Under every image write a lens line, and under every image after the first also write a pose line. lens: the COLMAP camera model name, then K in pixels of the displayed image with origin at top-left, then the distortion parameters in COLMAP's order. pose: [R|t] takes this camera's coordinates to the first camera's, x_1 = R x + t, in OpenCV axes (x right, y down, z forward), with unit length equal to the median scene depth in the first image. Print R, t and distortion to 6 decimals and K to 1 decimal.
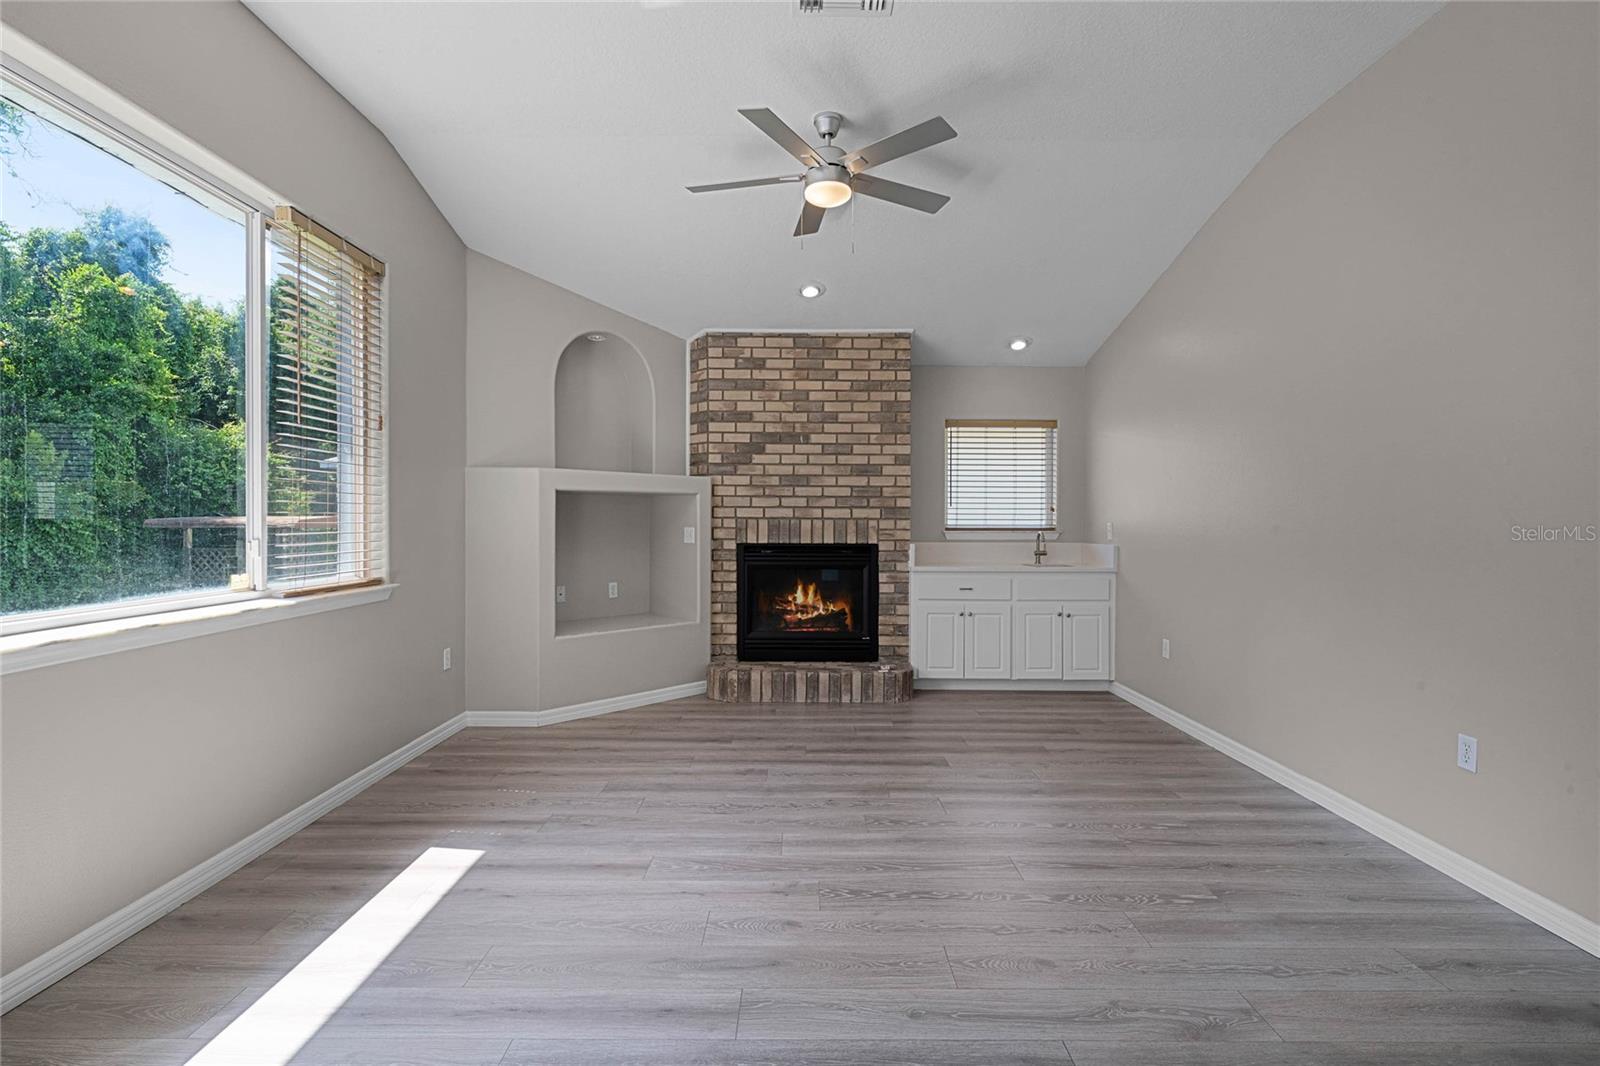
lens RADIAL K [[779.6, 0, 799.4], [0, 779.6, 529.8], [0, 0, 1]] dist [-0.000147, 0.000112]
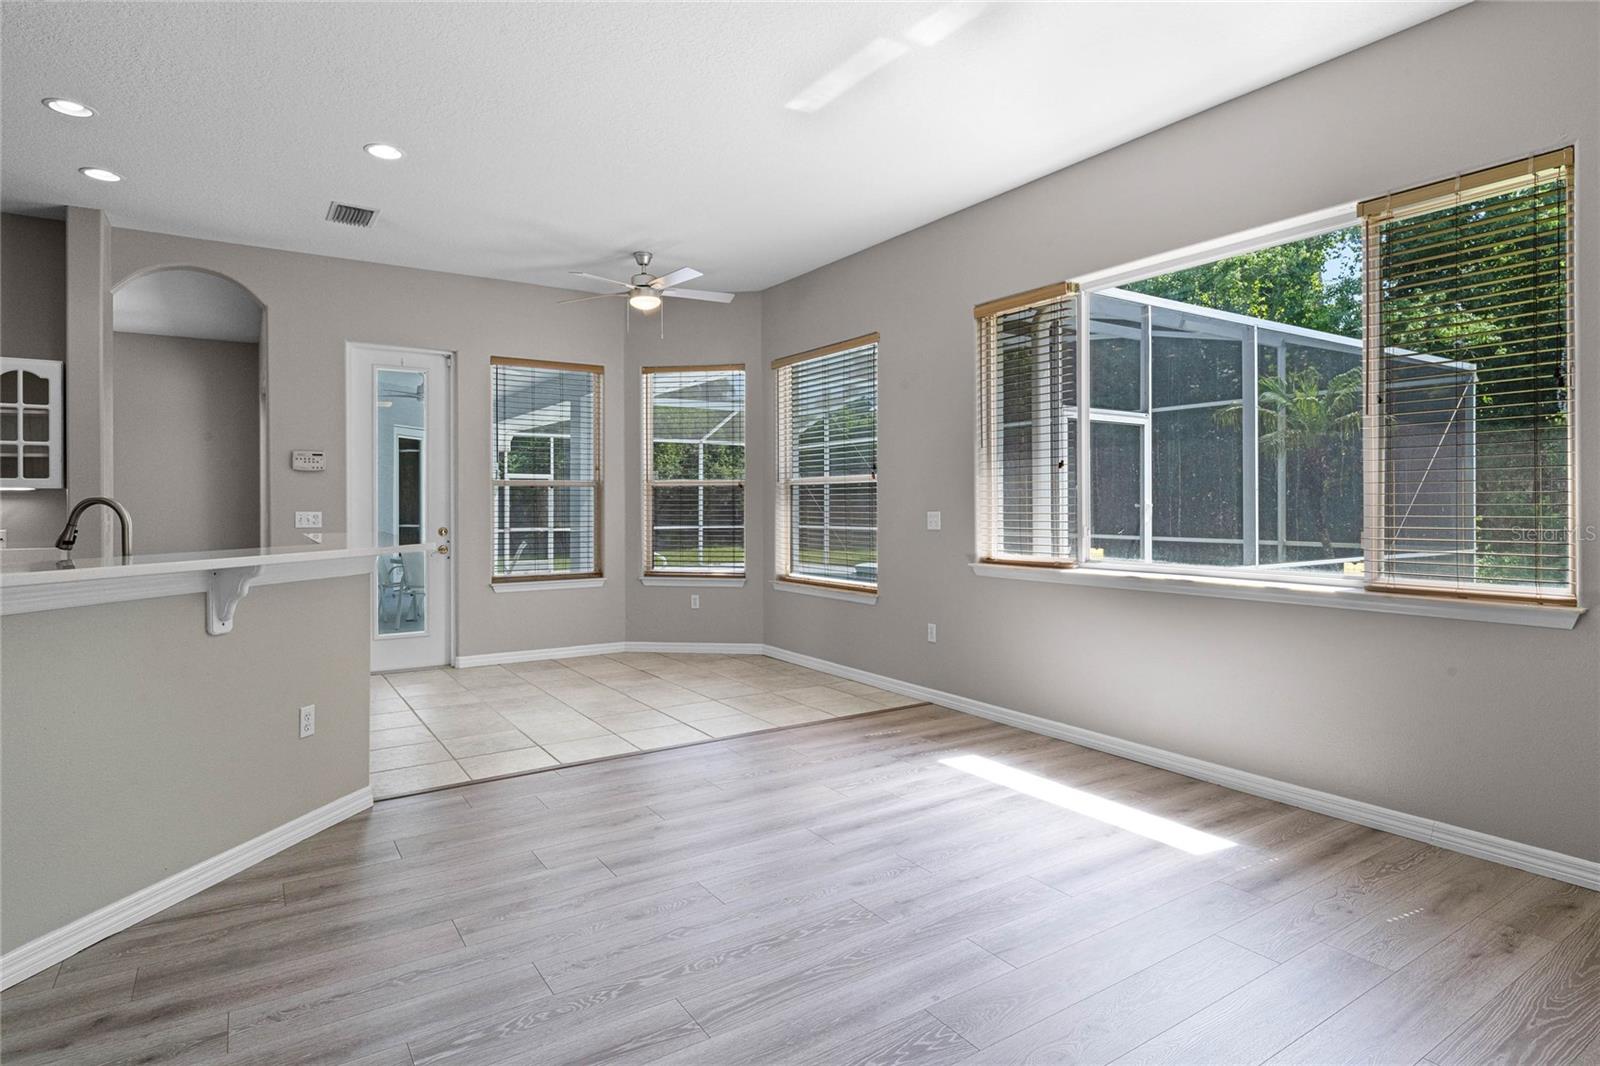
lens RADIAL K [[822.3, 0, 798.5], [0, 822.3, 500.1], [0, 0, 1]] dist [-0.000655, -0.000991]
pose [[-0.839075, -0.002596, -0.544010, 0.622188], [-0.006670, 0.999963, 0.005516, -0.036805], [0.543976, 0.008257, -0.839060, 1.725509]]
